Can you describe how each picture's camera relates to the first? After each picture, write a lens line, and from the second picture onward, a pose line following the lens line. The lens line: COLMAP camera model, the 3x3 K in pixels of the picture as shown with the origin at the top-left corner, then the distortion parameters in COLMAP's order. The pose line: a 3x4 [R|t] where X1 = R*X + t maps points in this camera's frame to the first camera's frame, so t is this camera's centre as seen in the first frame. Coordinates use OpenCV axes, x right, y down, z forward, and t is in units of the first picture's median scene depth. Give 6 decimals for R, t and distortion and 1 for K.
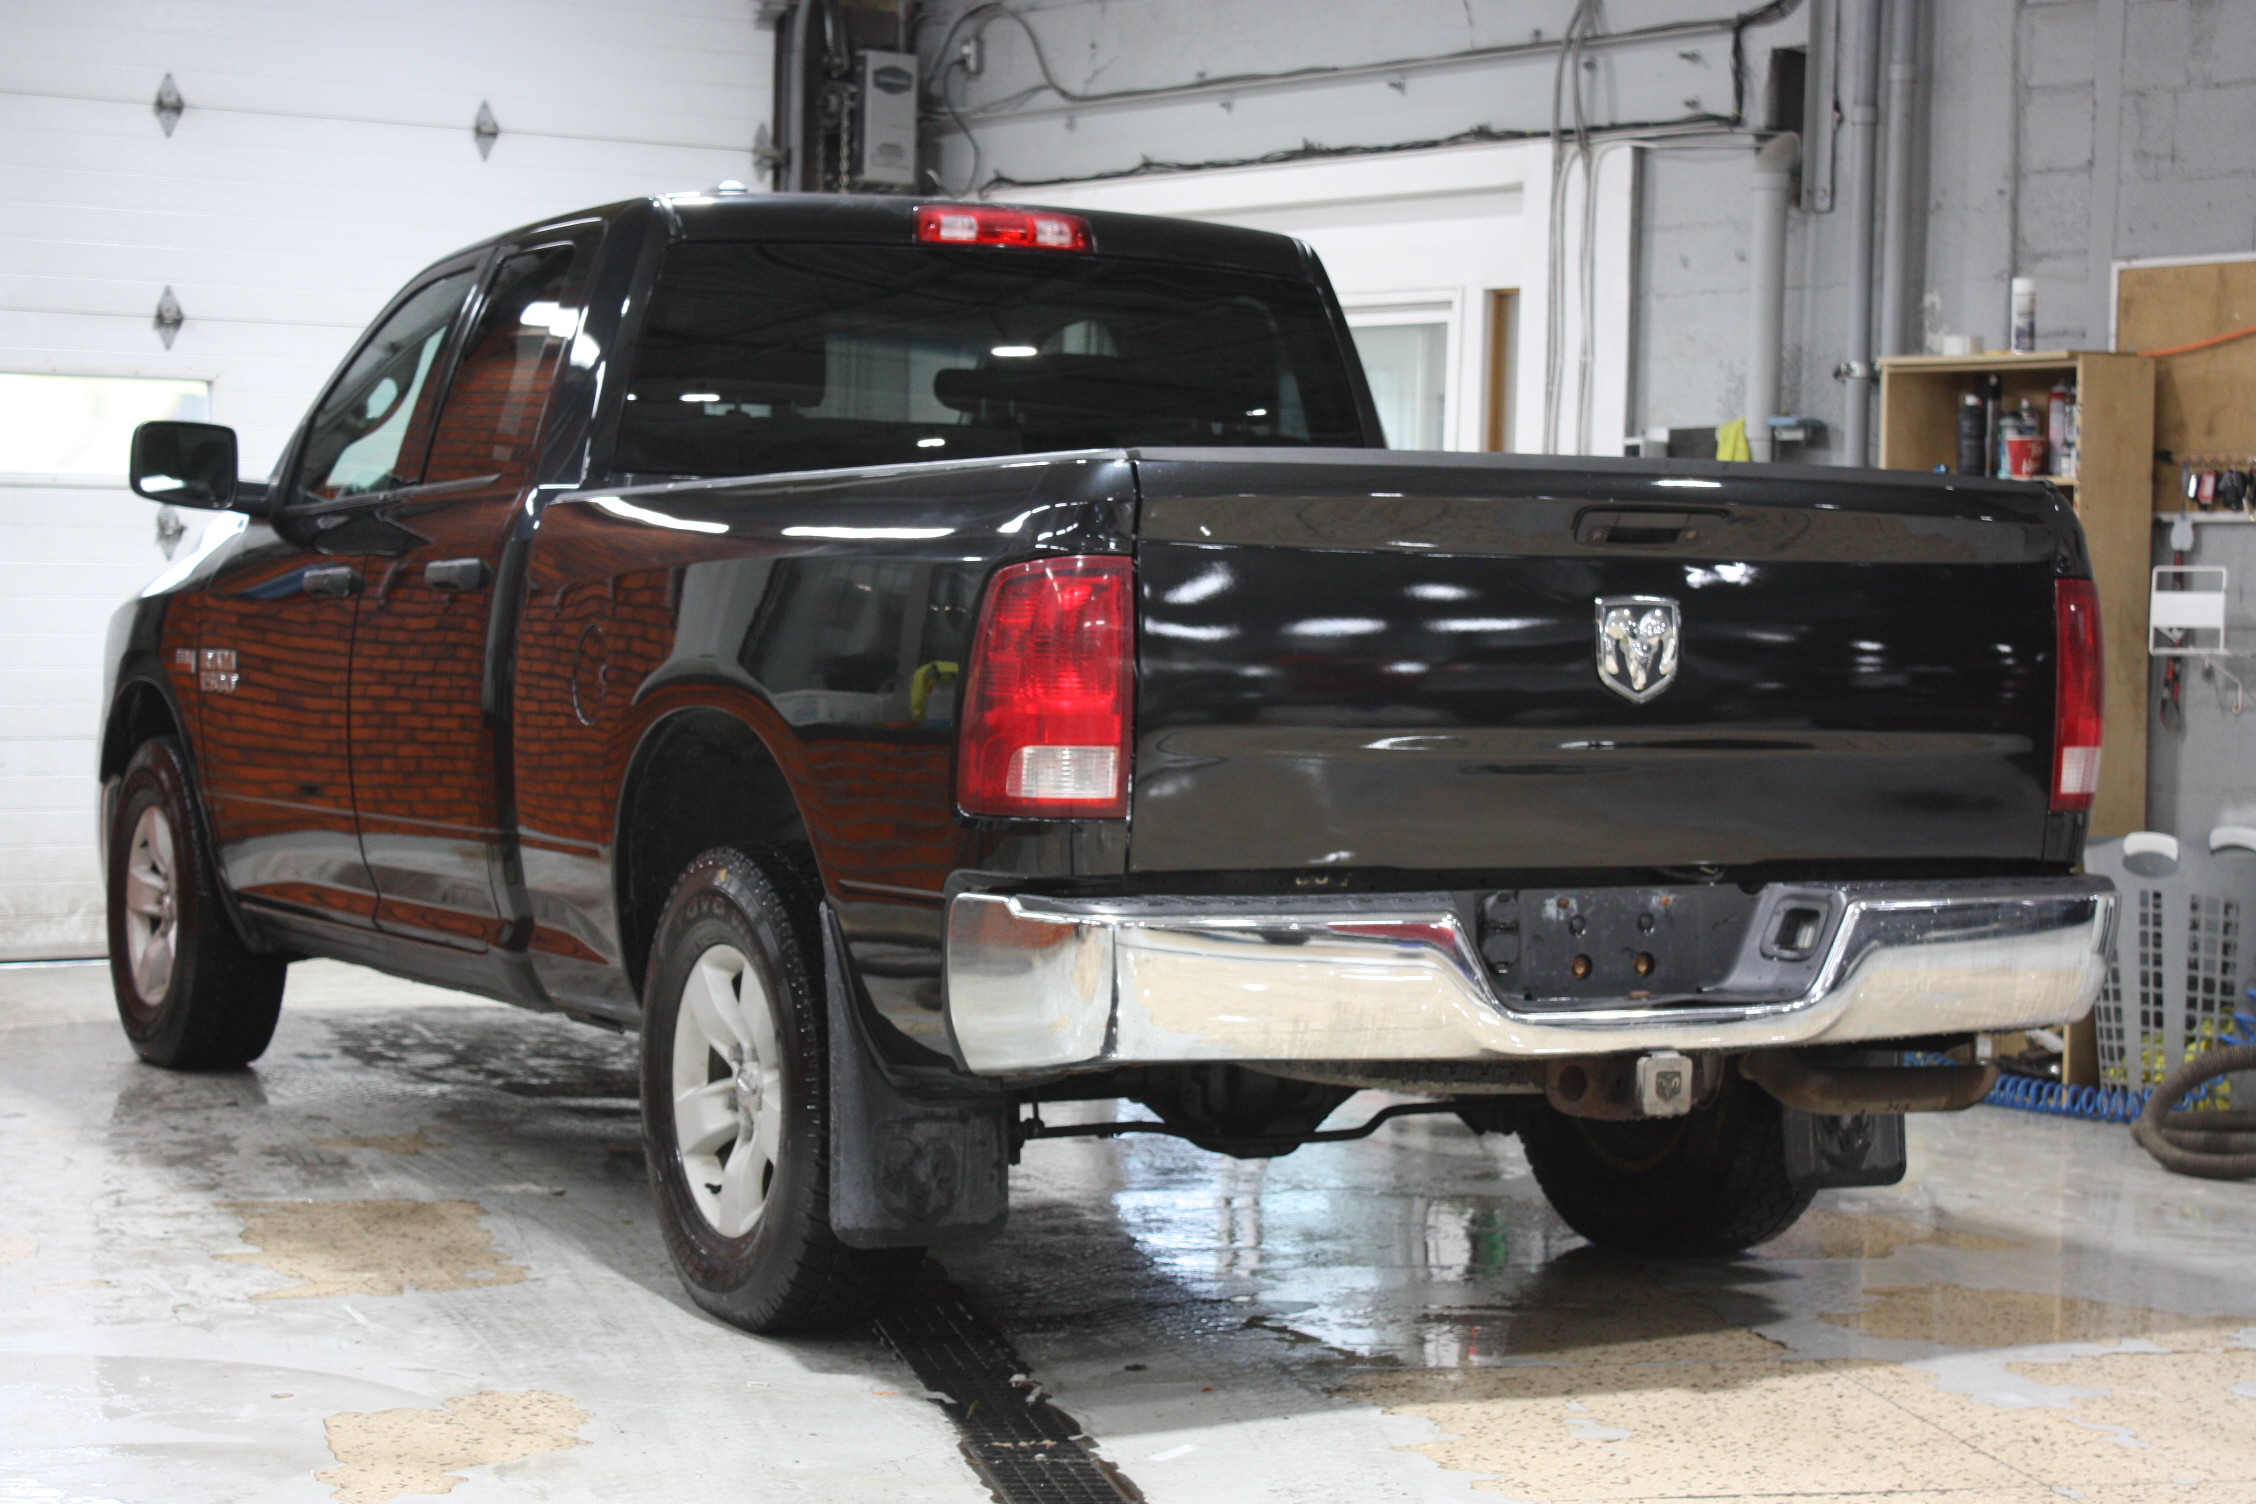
lens RADIAL K [[4250.4, 0, 1138.4], [0, 4250.4, 746.8], [0, 0, 1]] dist [0.018269, 0.000000]
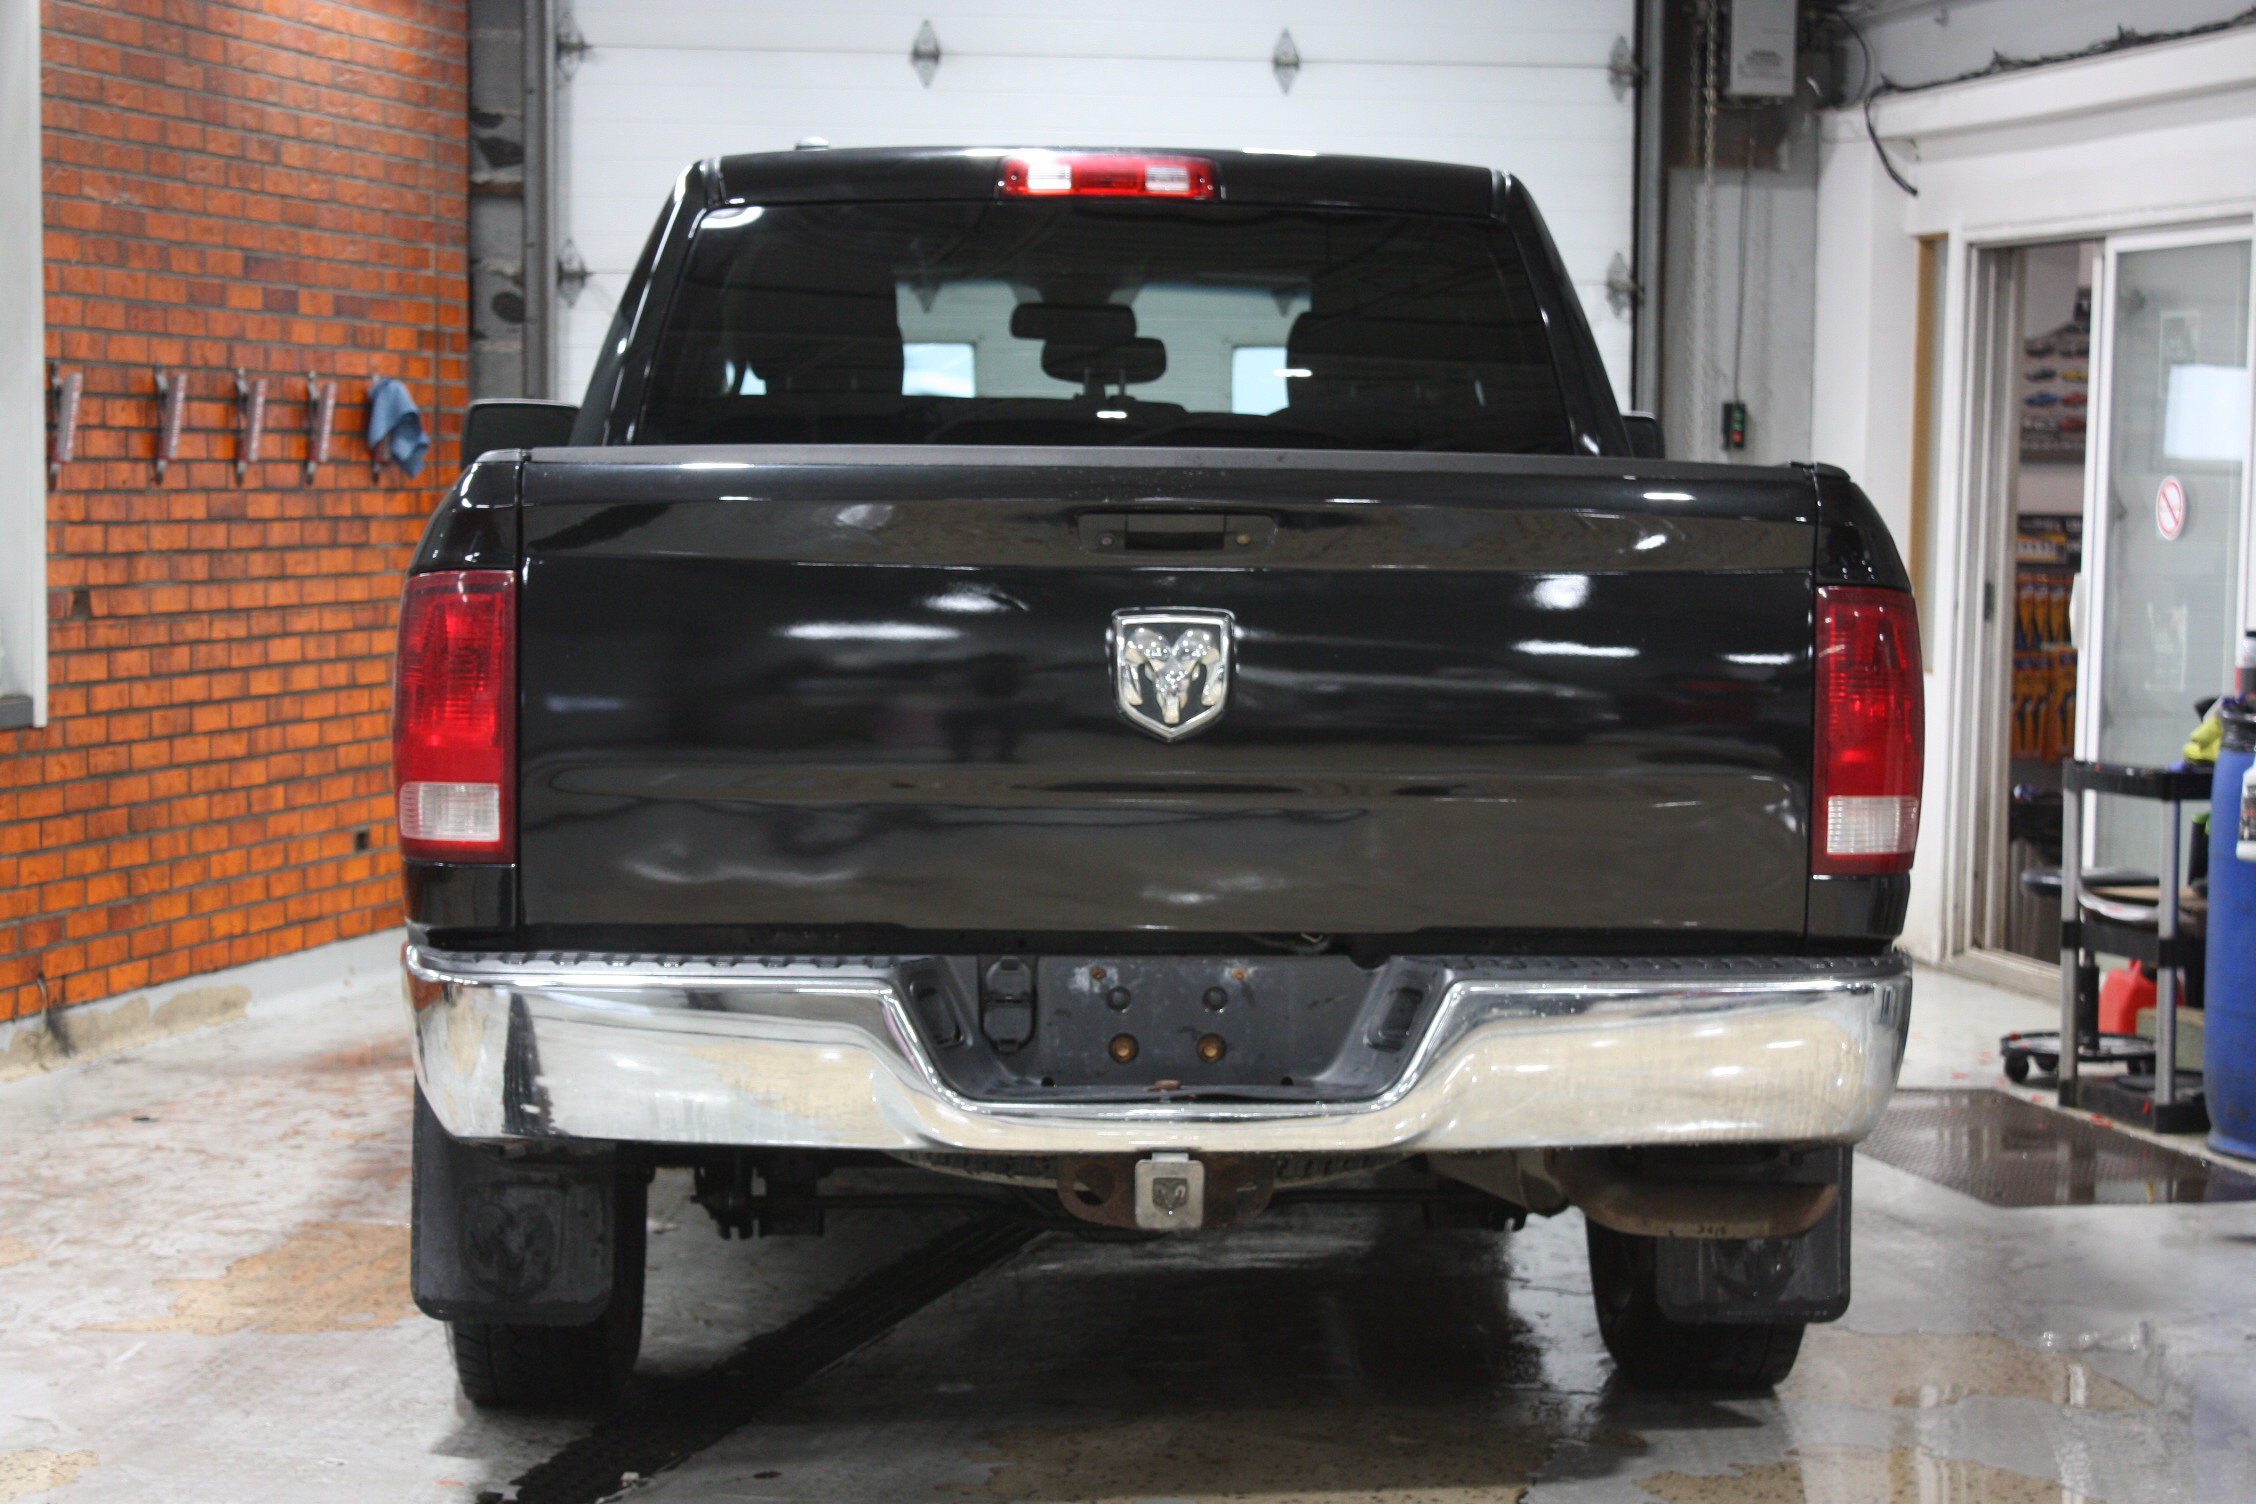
lens RADIAL K [[4562.5, 0, 1116.7], [0, 4562.5, 760.6], [0, 0, 1]] dist [0.035604, 0.000000]
pose [[0.907444, 0.015747, -0.419877, 0.475886], [-0.009029, 0.999798, 0.017982, -0.021701], [0.420075, -0.012526, 0.907403, 0.169848]]
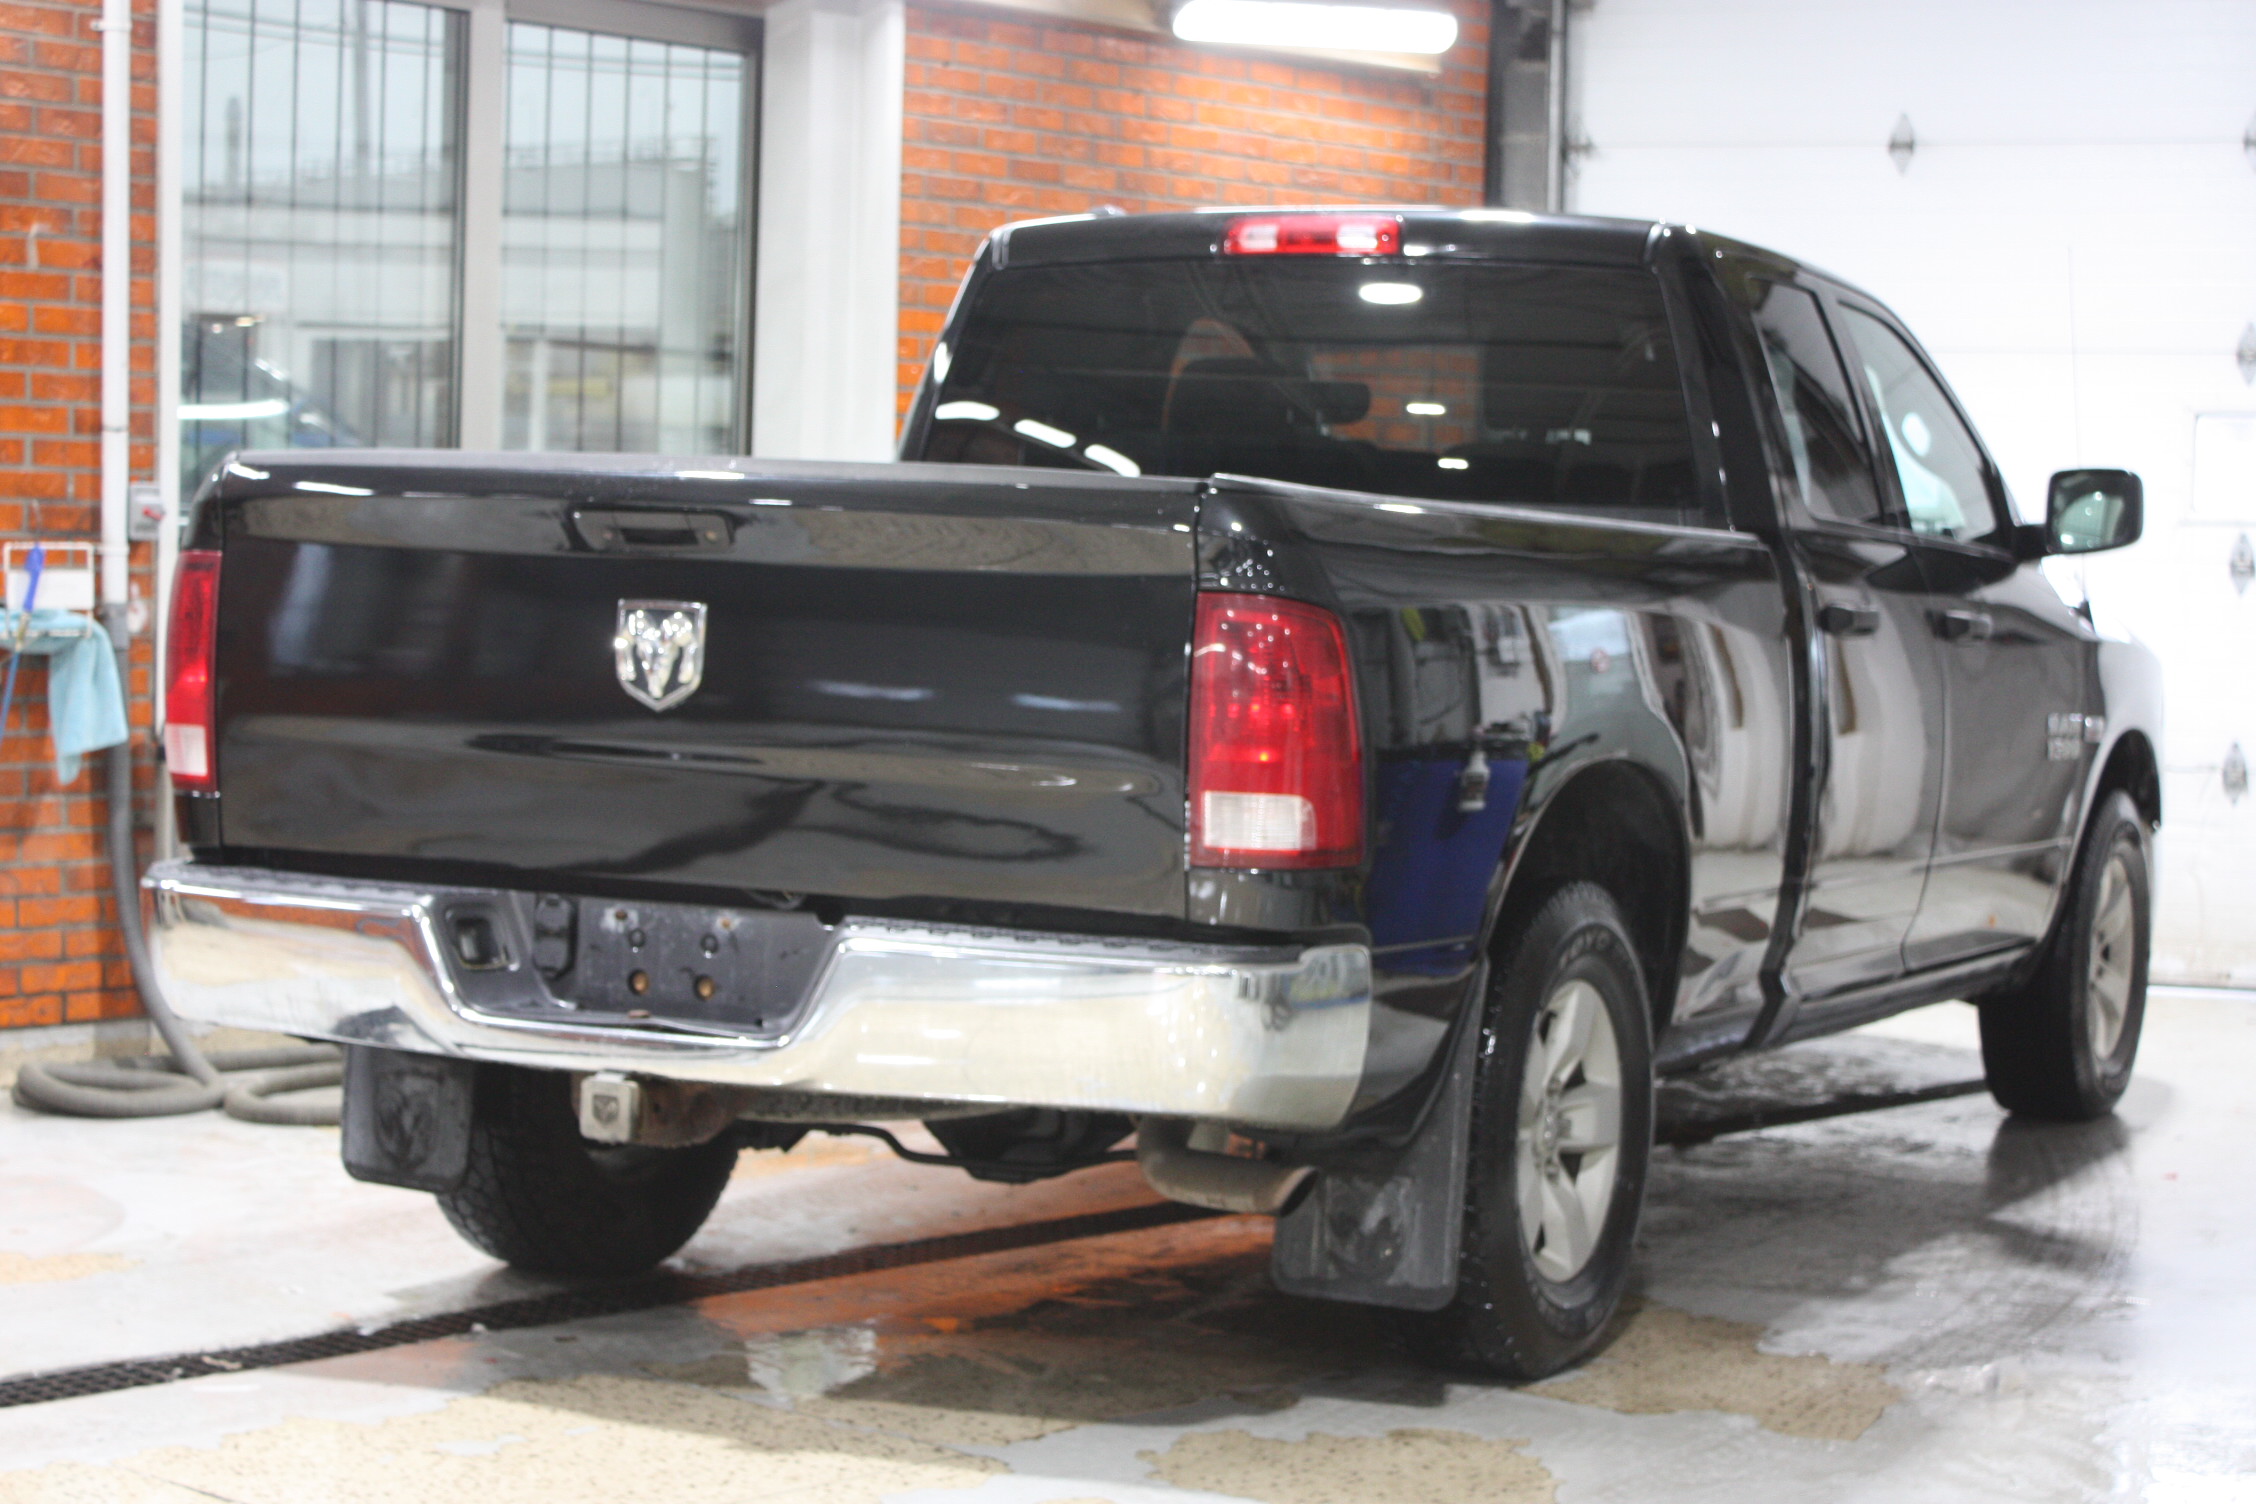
lens RADIAL K [[4065.5, 0, 1129.7], [0, 4065.5, 748.3], [0, 0, 1]] dist [-0.008274, 0.000000]
pose [[0.592858, 0.041809, -0.804221, 0.895163], [-0.049674, 0.998648, 0.015298, -0.020784], [0.803774, 0.030880, 0.594133, 0.528812]]
